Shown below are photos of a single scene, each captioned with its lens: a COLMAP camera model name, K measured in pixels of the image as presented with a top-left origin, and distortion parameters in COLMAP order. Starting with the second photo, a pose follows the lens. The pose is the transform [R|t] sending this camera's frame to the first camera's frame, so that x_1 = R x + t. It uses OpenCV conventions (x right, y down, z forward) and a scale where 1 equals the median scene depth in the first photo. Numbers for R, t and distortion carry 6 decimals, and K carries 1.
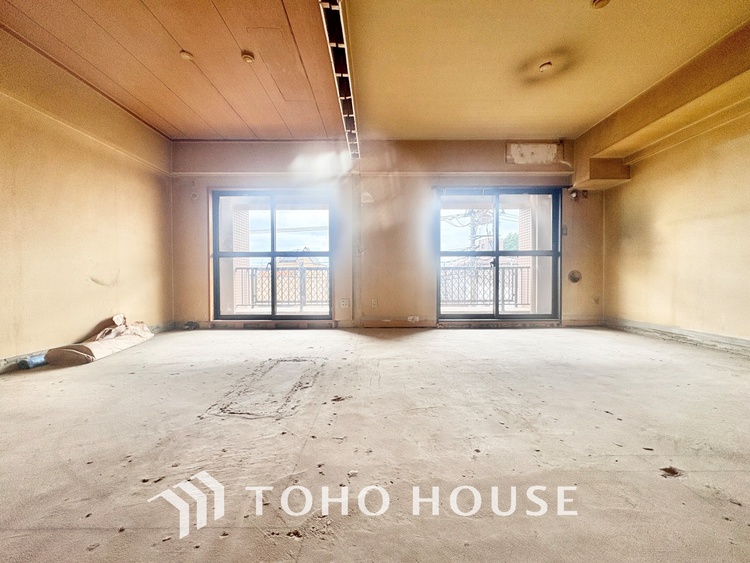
lens RADIAL K [[299.0, 0, 375.3], [0, 299.0, 281.2], [0, 0, 1]] dist [-0.000408, 0.000594]
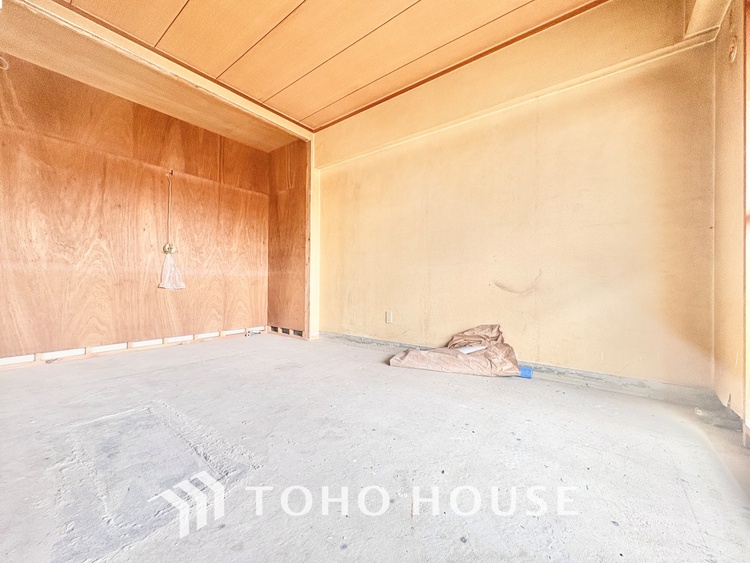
lens RADIAL K [[299.0, 0, 374.8], [0, 299.0, 281.3], [0, 0, 1]] dist [-0.000408, 0.000594]
pose [[-0.614200, -0.004062, -0.789140, -0.072621], [-0.016581, 0.999832, 0.007759, -0.011330], [0.788977, 0.017850, -0.614164, 0.918557]]
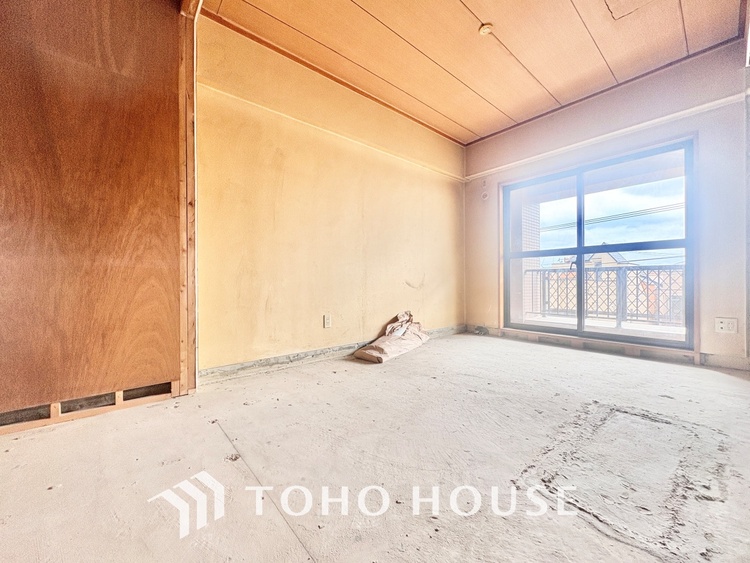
lens RADIAL K [[299.0, 0, 375.1], [0, 299.0, 281.0], [0, 0, 1]] dist [-0.000408, 0.000594]
pose [[0.646193, 0.000239, -0.763174, -0.103503], [-0.008754, 0.999936, -0.007099, -0.002537], [0.763124, 0.011268, 0.646154, 0.116468]]
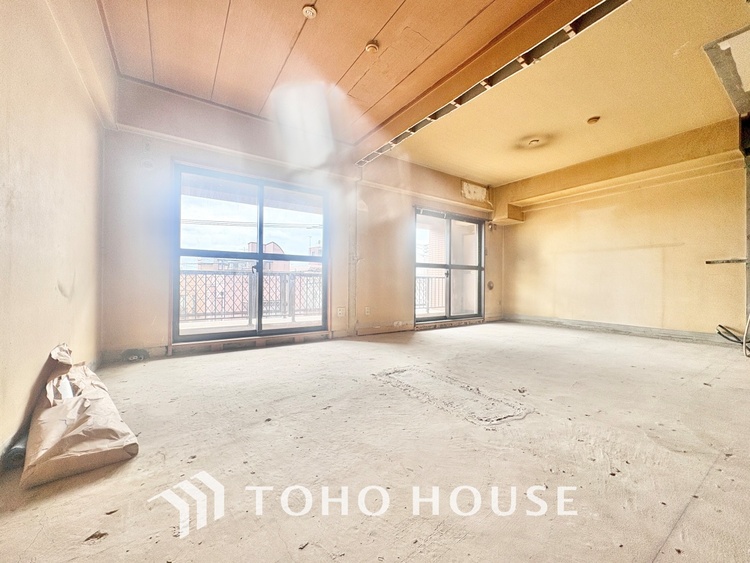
lens RADIAL K [[299.0, 0, 375.4], [0, 299.0, 281.3], [0, 0, 1]] dist [-0.000408, 0.000594]
pose [[0.834739, 0.014262, 0.550462, -0.562441], [-0.003705, 0.999787, -0.020286, -0.005627], [-0.550634, 0.014894, 0.834614, 0.145603]]
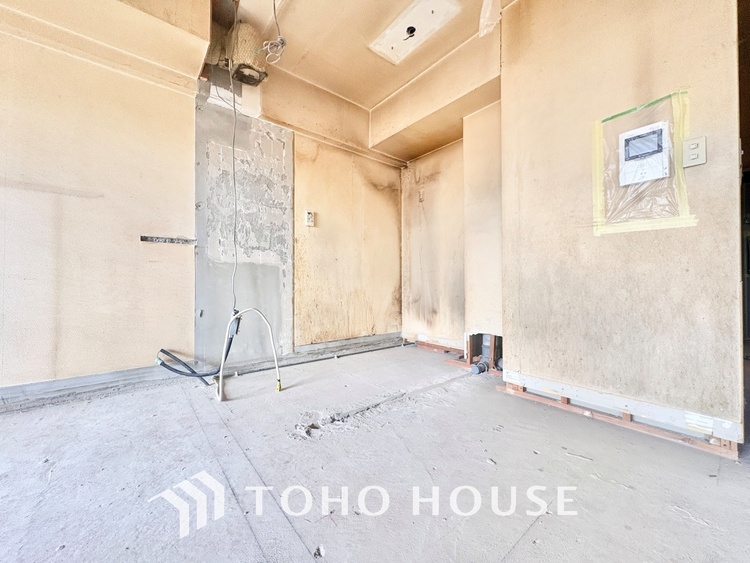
lens RADIAL K [[299.0, 0, 375.4], [0, 299.0, 281.1], [0, 0, 1]] dist [-0.000408, 0.000594]
pose [[-0.629530, 0.011855, 0.776886, 0.163107], [0.014506, 0.999889, -0.003503, -0.006841], [-0.776841, 0.009064, -0.629632, 0.365354]]
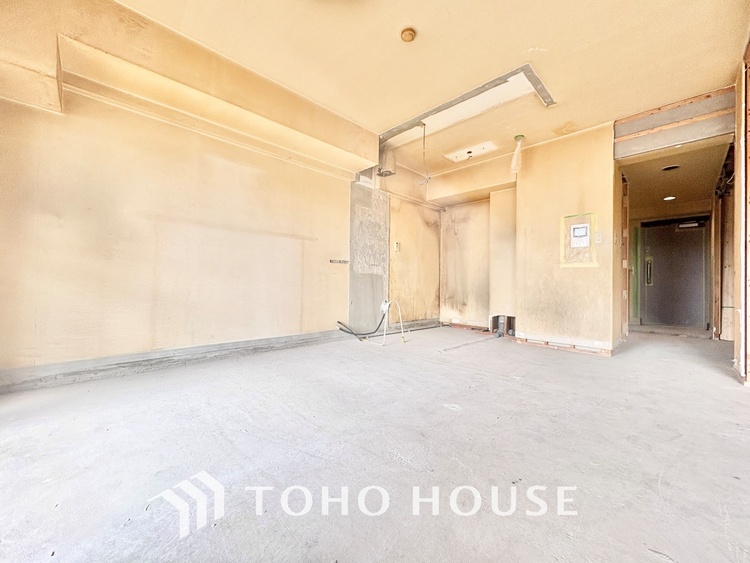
lens RADIAL K [[299.0, 0, 375.3], [0, 299.0, 281.2], [0, 0, 1]] dist [-0.000408, 0.000594]
pose [[-0.695177, 0.000541, 0.718839, 0.031152], [-0.000858, 0.999998, -0.001582, -0.022076], [-0.718838, -0.001717, -0.695175, 0.902780]]
